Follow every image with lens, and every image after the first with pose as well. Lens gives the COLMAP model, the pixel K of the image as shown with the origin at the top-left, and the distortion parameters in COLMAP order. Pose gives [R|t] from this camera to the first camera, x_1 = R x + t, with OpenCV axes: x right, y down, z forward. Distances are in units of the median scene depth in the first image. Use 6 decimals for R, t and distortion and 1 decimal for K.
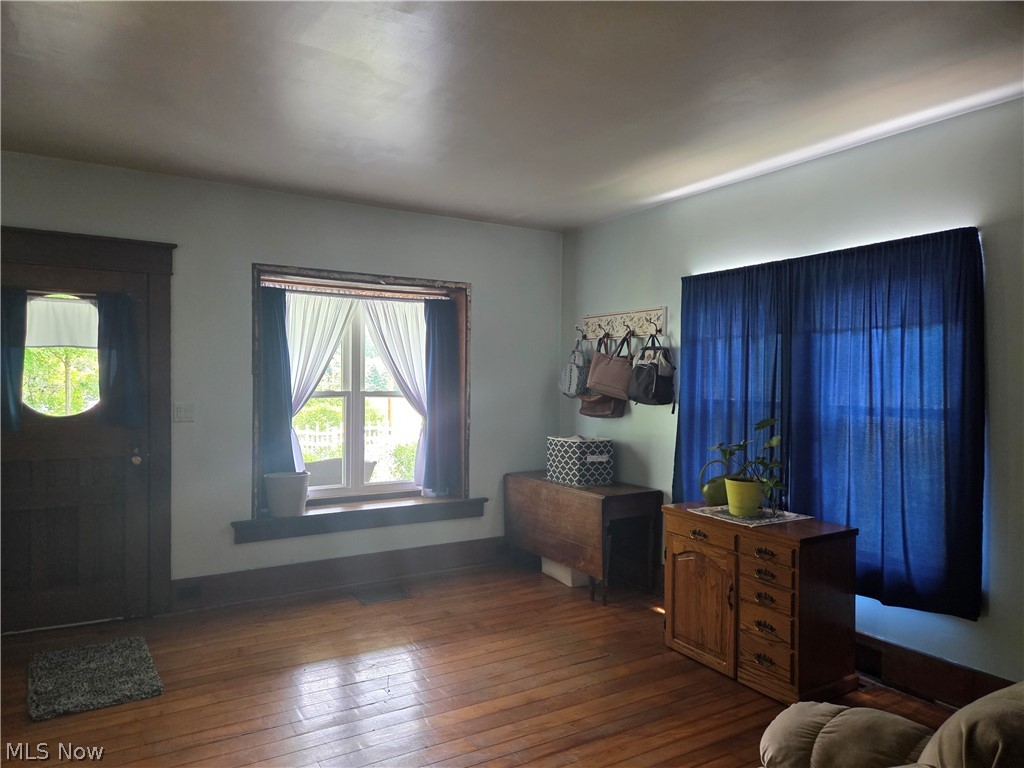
lens RADIAL K [[704.4, 0, 520.6], [0, 704.4, 391.3], [0, 0, 1]] dist [0.065872, -0.061802]
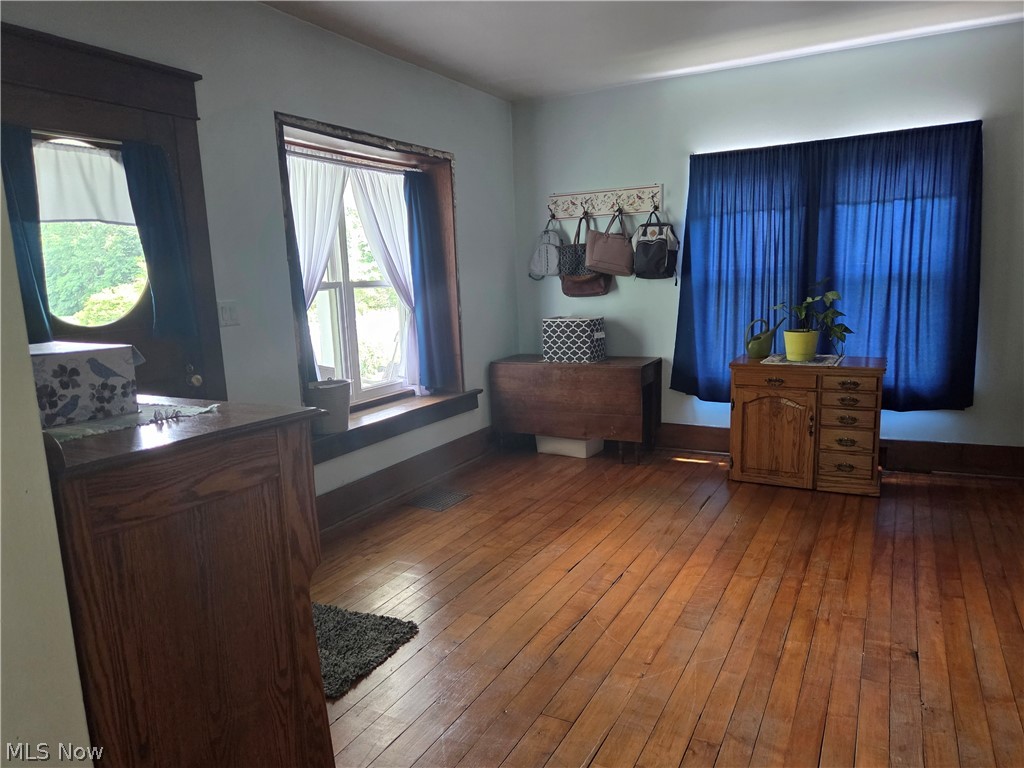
lens RADIAL K [[704.4, 0, 544.8], [0, 704.4, 401.3], [0, 0, 1]] dist [0.065872, -0.061802]
pose [[0.847785, -0.135285, 0.512796, -0.555623], [0.054576, 0.984039, 0.169378, 0.011336], [-0.527525, -0.115610, 0.841636, 0.167052]]
